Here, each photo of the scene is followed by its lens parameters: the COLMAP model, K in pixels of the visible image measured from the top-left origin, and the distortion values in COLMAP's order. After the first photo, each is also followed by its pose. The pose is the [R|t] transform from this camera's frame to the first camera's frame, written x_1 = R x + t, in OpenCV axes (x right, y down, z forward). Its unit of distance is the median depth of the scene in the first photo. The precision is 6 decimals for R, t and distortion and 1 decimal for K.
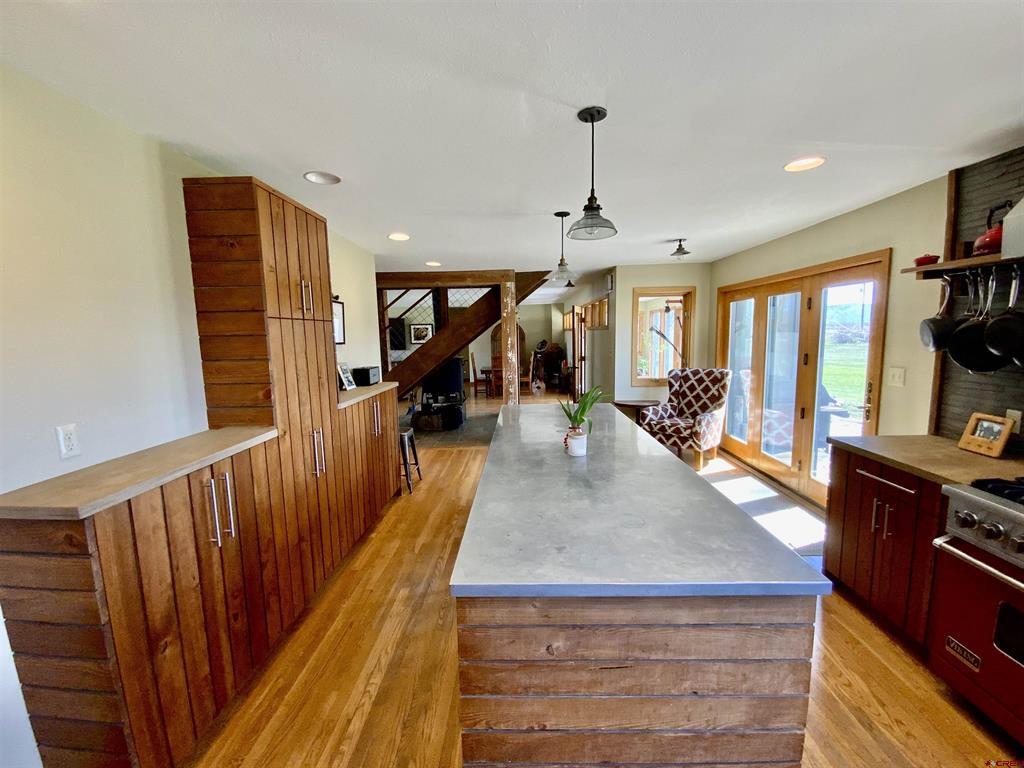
lens RADIAL K [[421.3, 0, 516.2], [0, 421.3, 384.7], [0, 0, 1]] dist [0.013054, -0.000740]
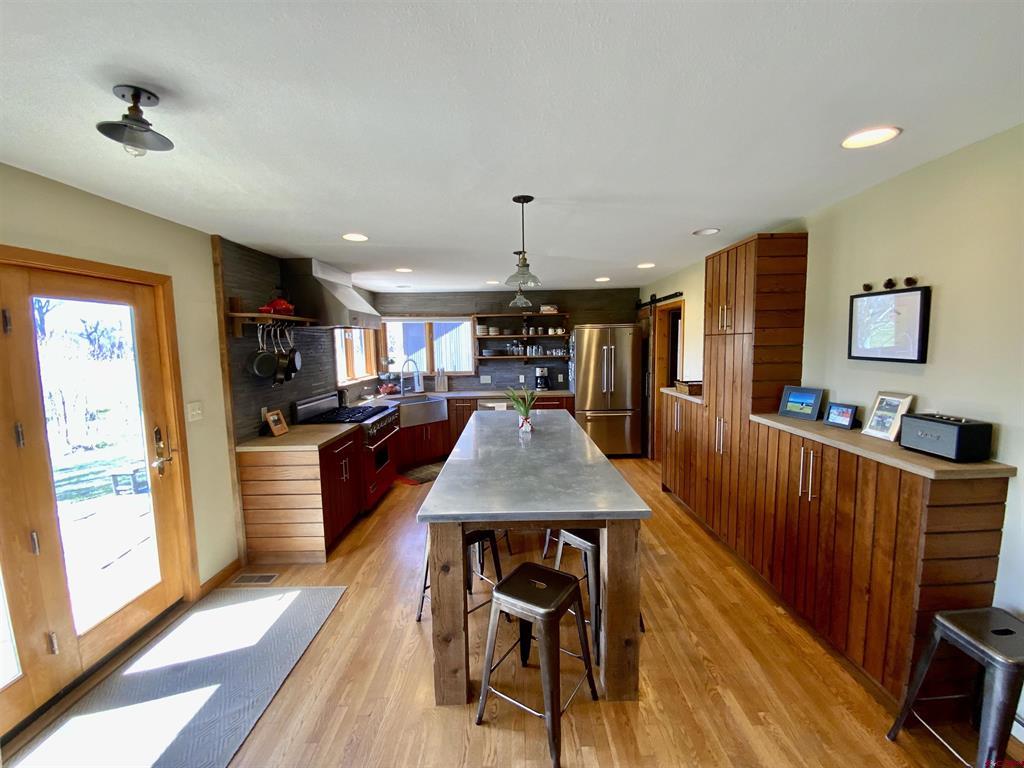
lens RADIAL K [[421.3, 0, 516.2], [0, 421.3, 384.7], [0, 0, 1]] dist [0.013054, -0.000740]
pose [[-0.998925, 0.041950, -0.019703, 0.144840], [0.036643, 0.975156, 0.218466, -0.241338], [0.028379, 0.217510, -0.975646, 1.768280]]
